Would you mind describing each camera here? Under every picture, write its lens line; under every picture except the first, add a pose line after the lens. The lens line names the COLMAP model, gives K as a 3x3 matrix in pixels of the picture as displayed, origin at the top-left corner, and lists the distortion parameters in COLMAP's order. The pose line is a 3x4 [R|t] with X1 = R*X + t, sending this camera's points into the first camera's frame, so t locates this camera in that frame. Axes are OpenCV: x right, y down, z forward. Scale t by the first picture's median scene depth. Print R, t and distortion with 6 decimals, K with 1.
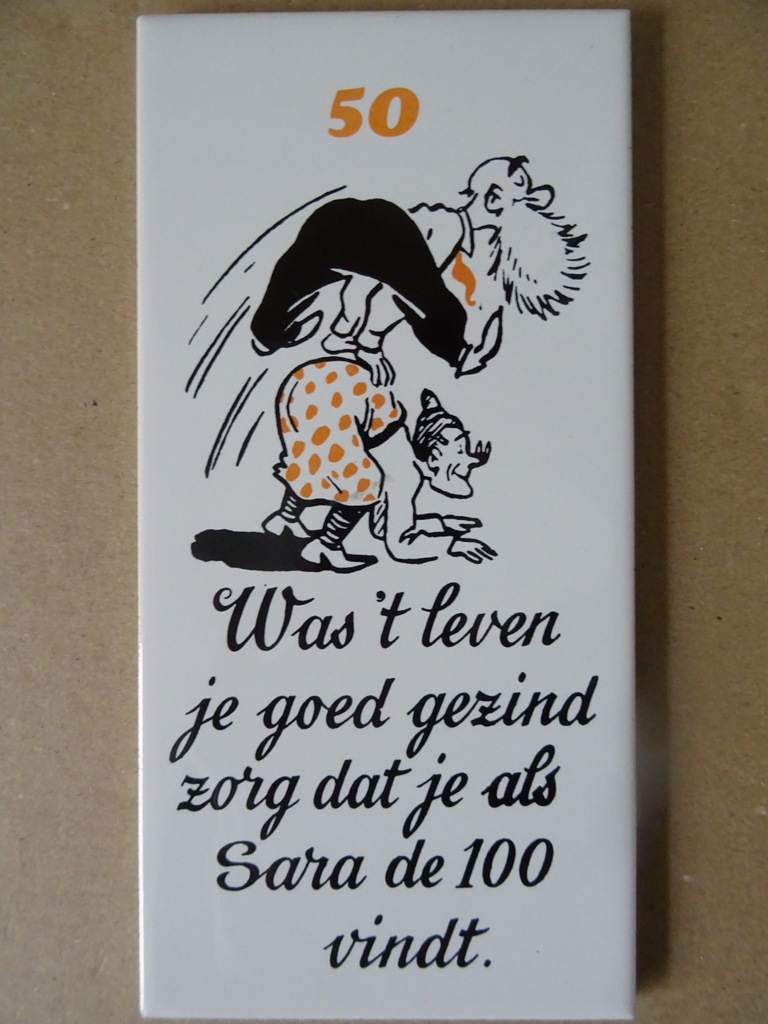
lens RADIAL K [[734.3, 0, 384.7], [0, 734.3, 483.9], [0, 0, 1]] dist [0.010556, -0.022332]
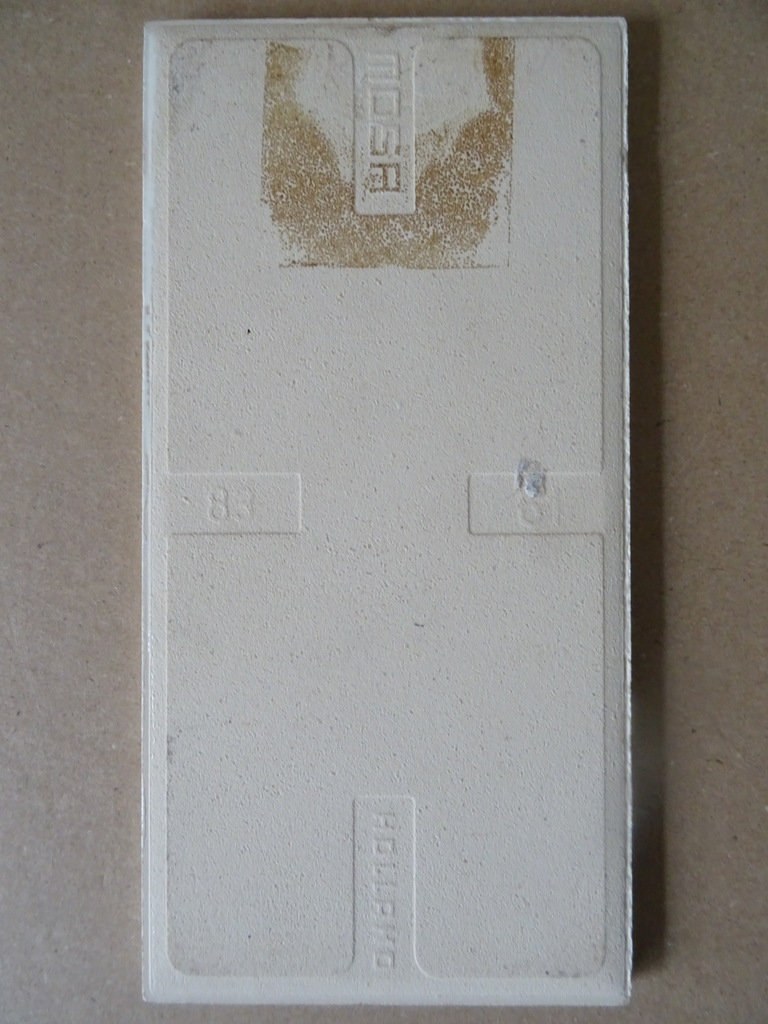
lens RADIAL K [[734.3, 0, 384.7], [0, 734.3, 483.9], [0, 0, 1]] dist [0.010556, -0.022332]
pose [[0.999671, -0.025631, 0.001177, -0.111203], [0.025639, 0.999648, -0.006847, 0.077055], [-0.001001, 0.006875, 0.999976, -0.023700]]
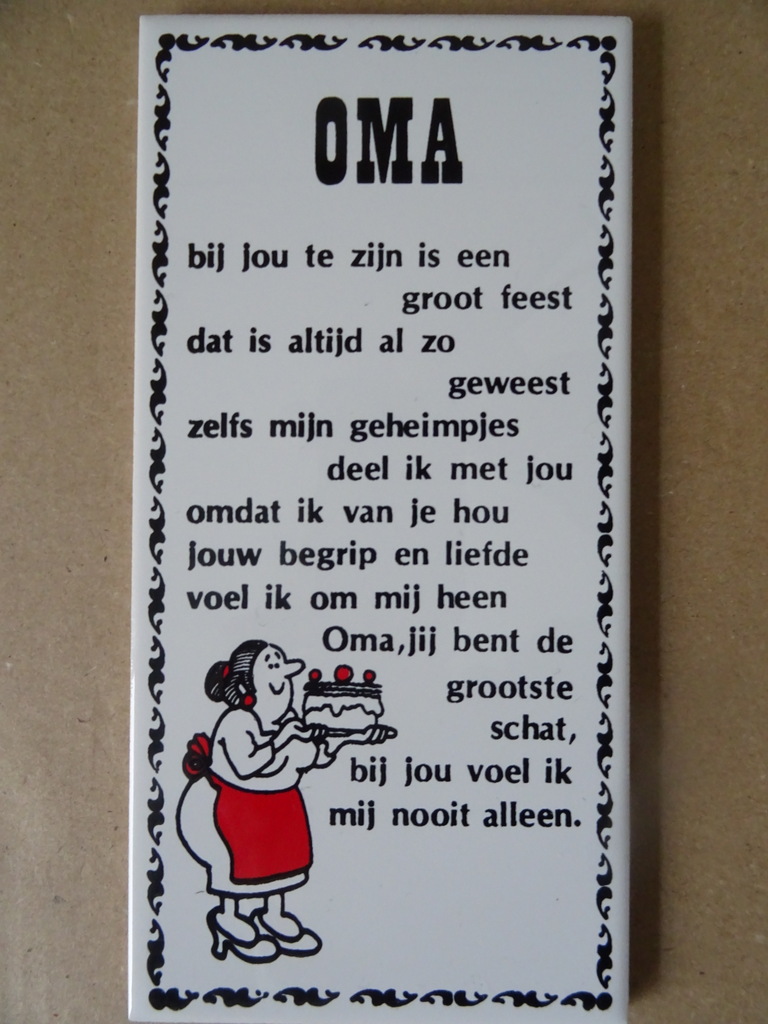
lens RADIAL K [[734.3, 0, 384.7], [0, 734.3, 483.9], [0, 0, 1]] dist [0.010556, -0.022332]
pose [[0.999890, -0.013958, 0.004967, -0.264682], [0.013998, 0.999869, -0.008187, -0.073779], [-0.004852, 0.008256, 0.999954, 0.007982]]
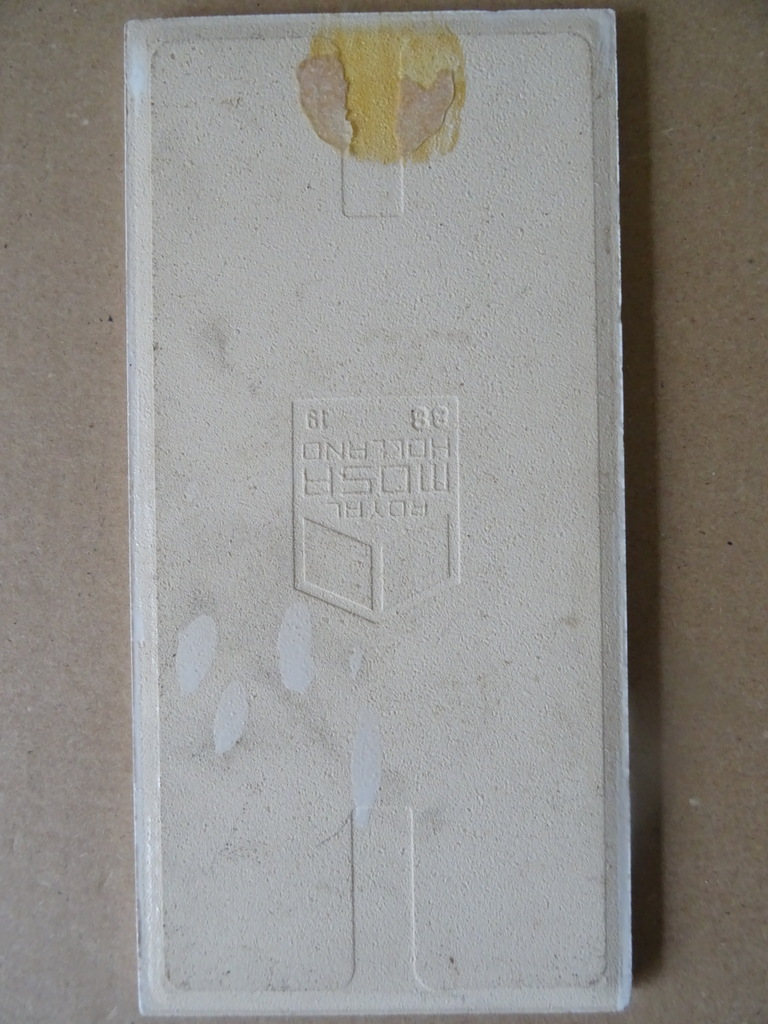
lens RADIAL K [[734.3, 0, 384.7], [0, 734.3, 483.9], [0, 0, 1]] dist [0.010556, -0.022332]
pose [[0.999845, 0.017594, 0.000955, -0.017762], [-0.017594, 0.999845, 0.000508, 0.108906], [-0.000946, -0.000525, 0.999999, -0.002224]]
